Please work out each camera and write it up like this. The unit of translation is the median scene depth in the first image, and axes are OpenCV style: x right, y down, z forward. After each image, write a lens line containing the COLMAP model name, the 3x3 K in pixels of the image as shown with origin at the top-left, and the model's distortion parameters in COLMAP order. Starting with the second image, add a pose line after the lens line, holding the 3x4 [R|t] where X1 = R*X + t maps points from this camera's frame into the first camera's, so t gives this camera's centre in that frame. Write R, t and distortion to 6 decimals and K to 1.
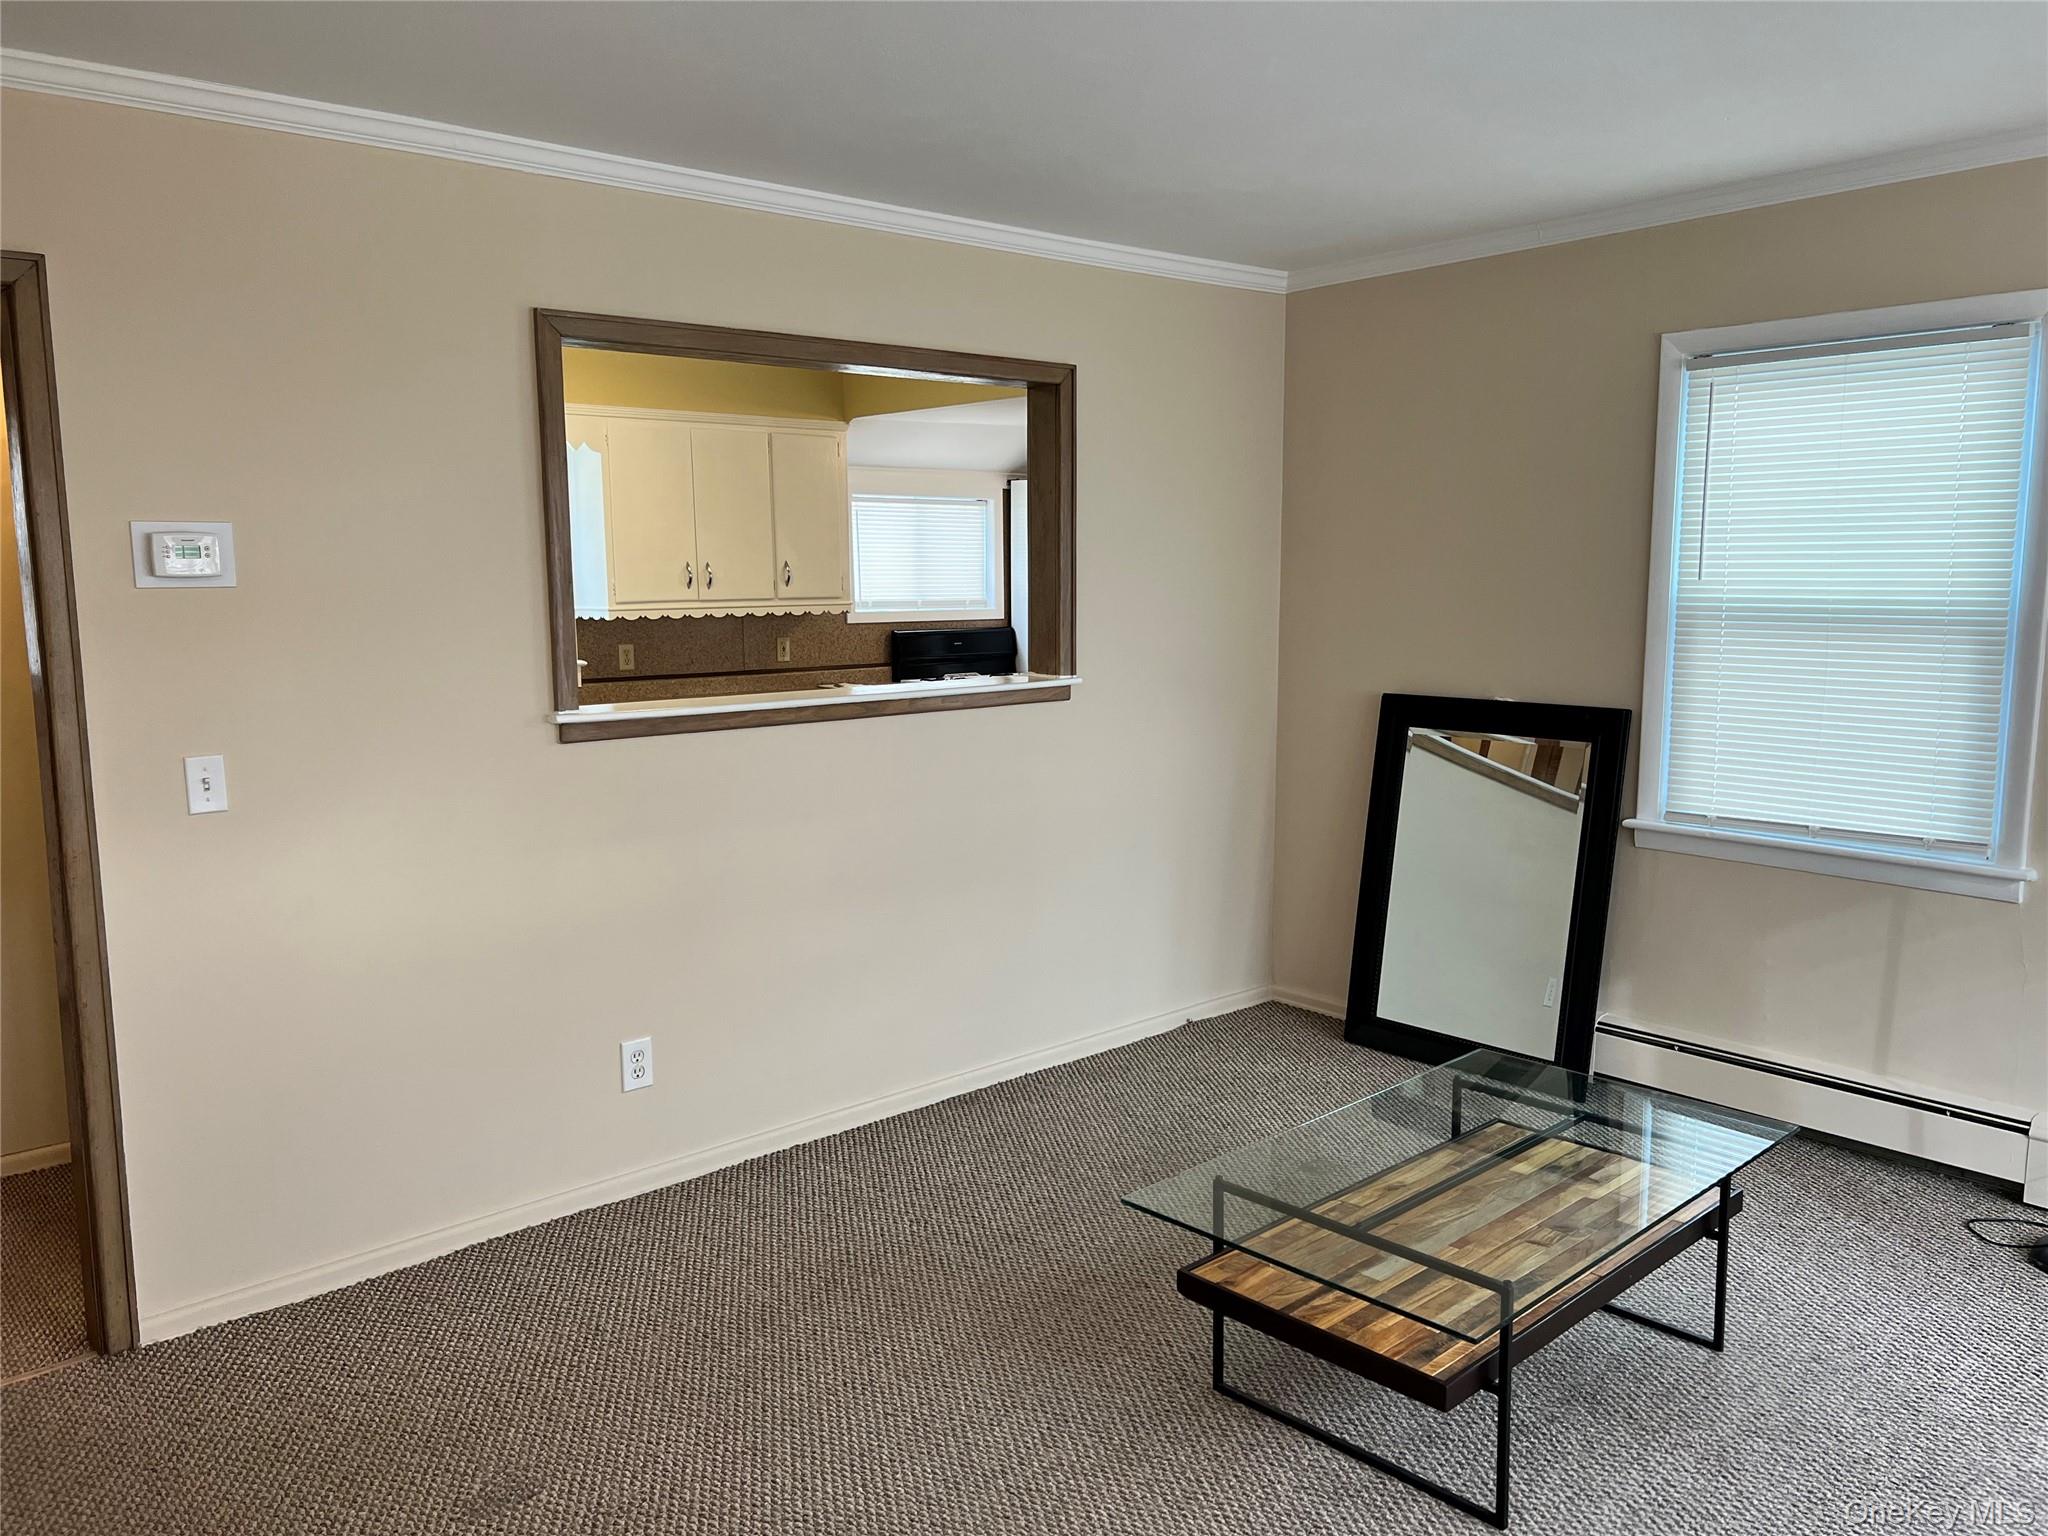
lens RADIAL K [[1529.8, 0, 1024.0], [0, 1529.8, 768.0], [0, 0, 1]] dist [0.004209, -0.005677]
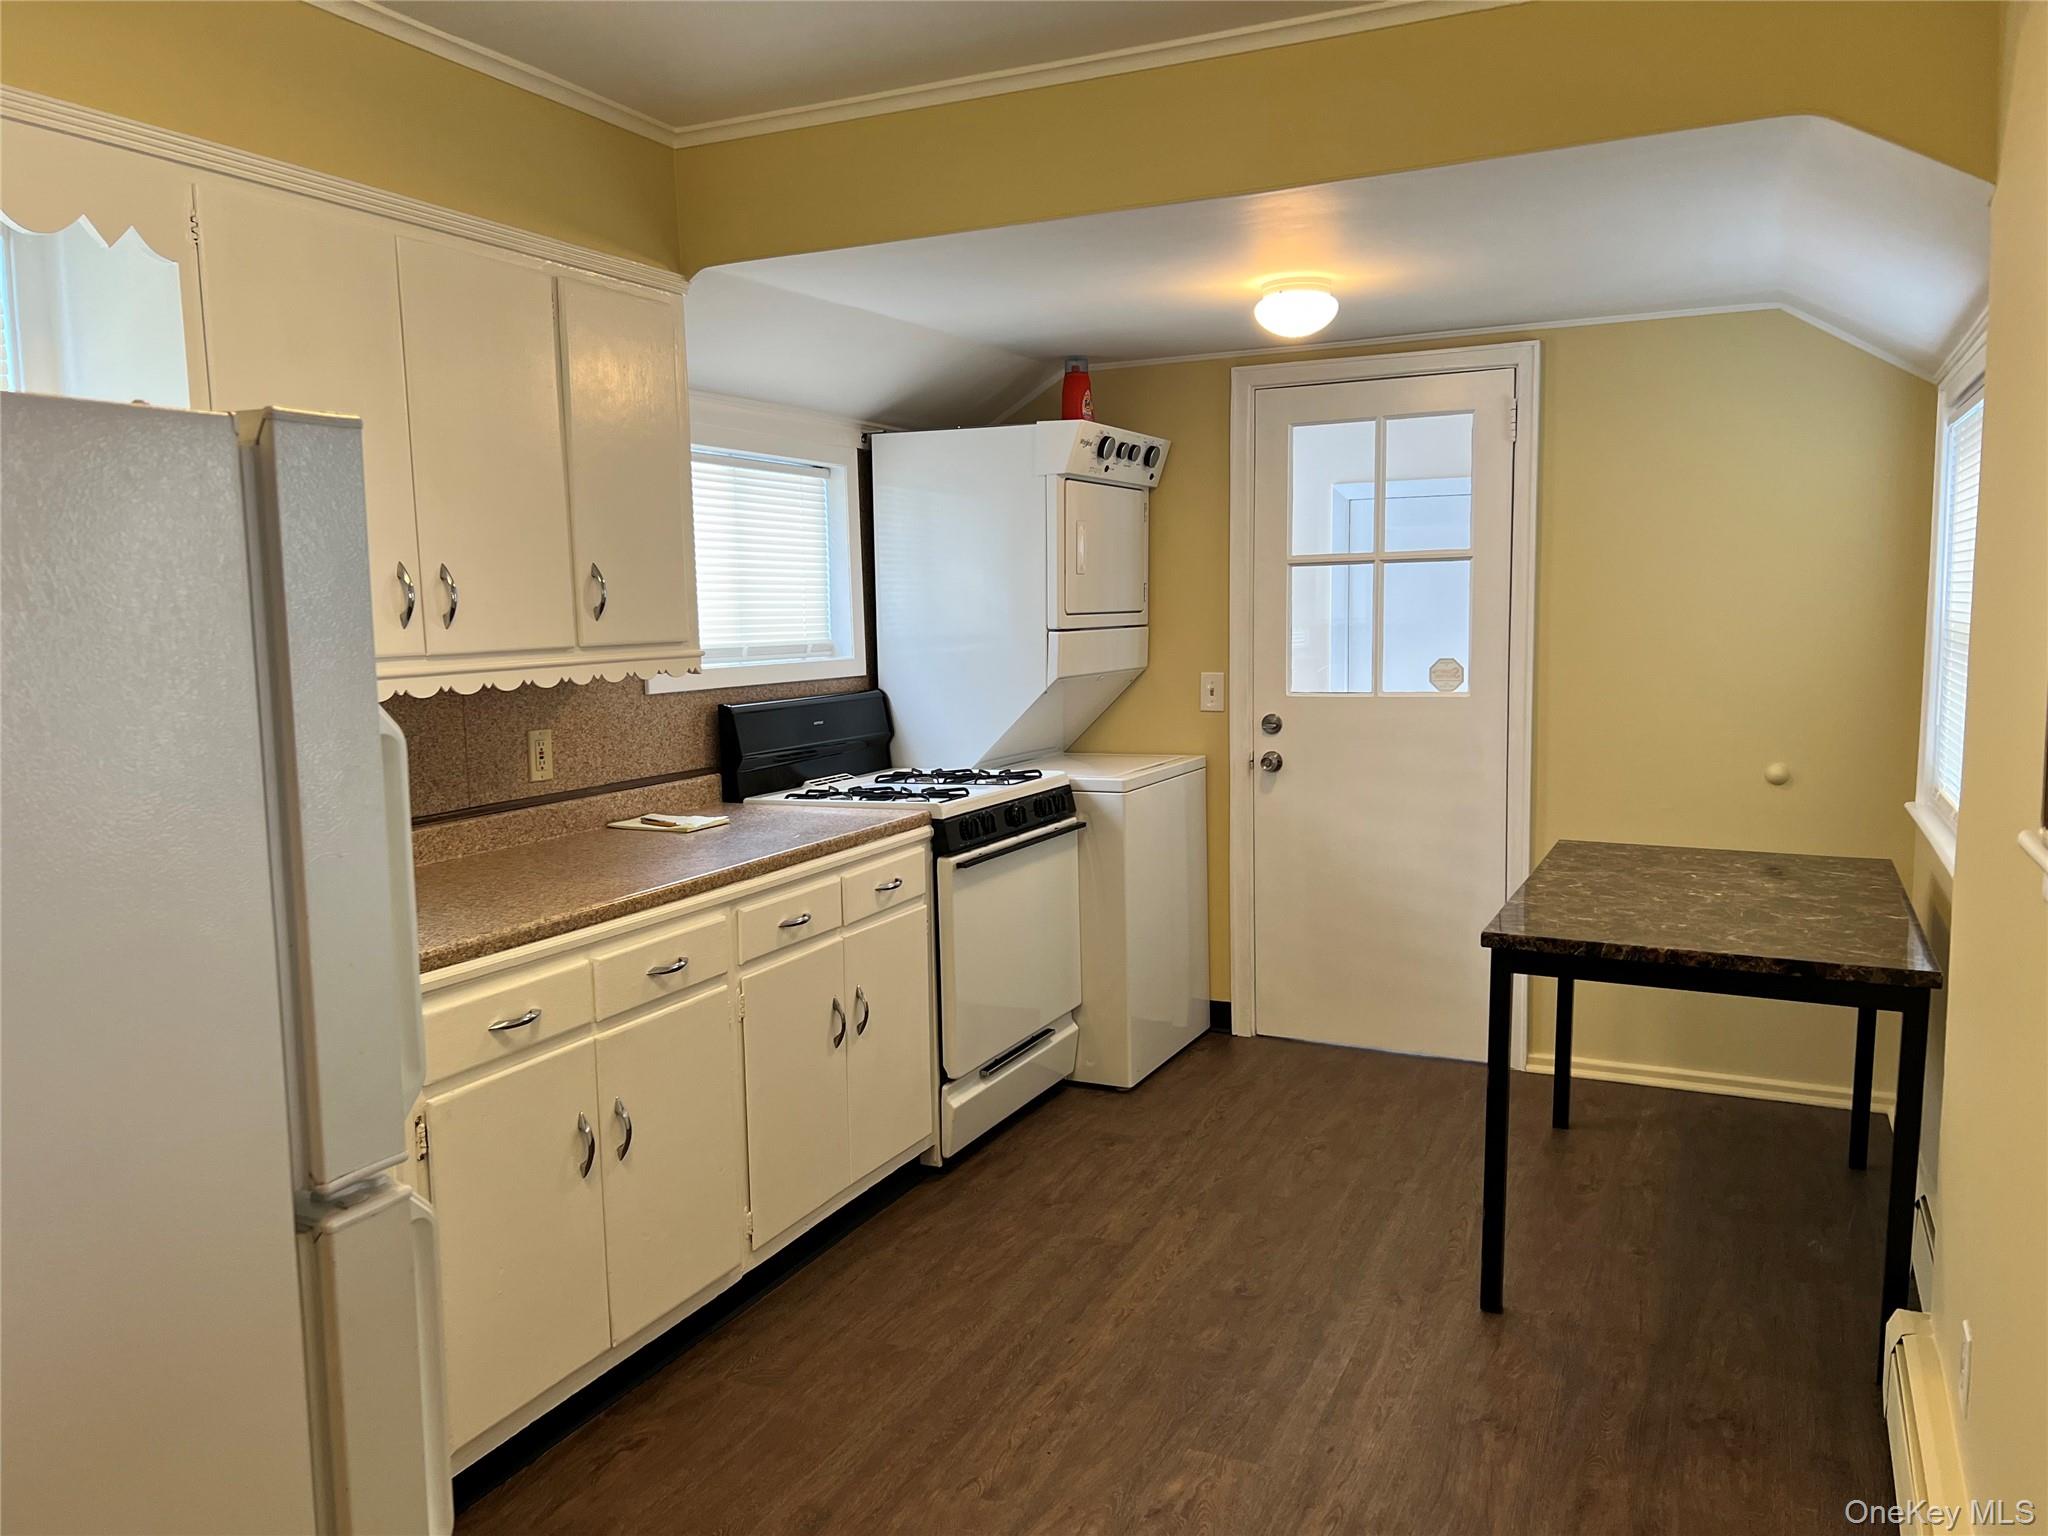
lens RADIAL K [[1529.8, 0, 1024.0], [0, 1529.8, 768.0], [0, 0, 1]] dist [0.004209, -0.005677]
pose [[0.923551, -0.054353, 0.379604, -0.199083], [0.064741, 0.997795, -0.014642, -0.056758], [-0.377971, 0.038099, 0.925033, 0.502531]]
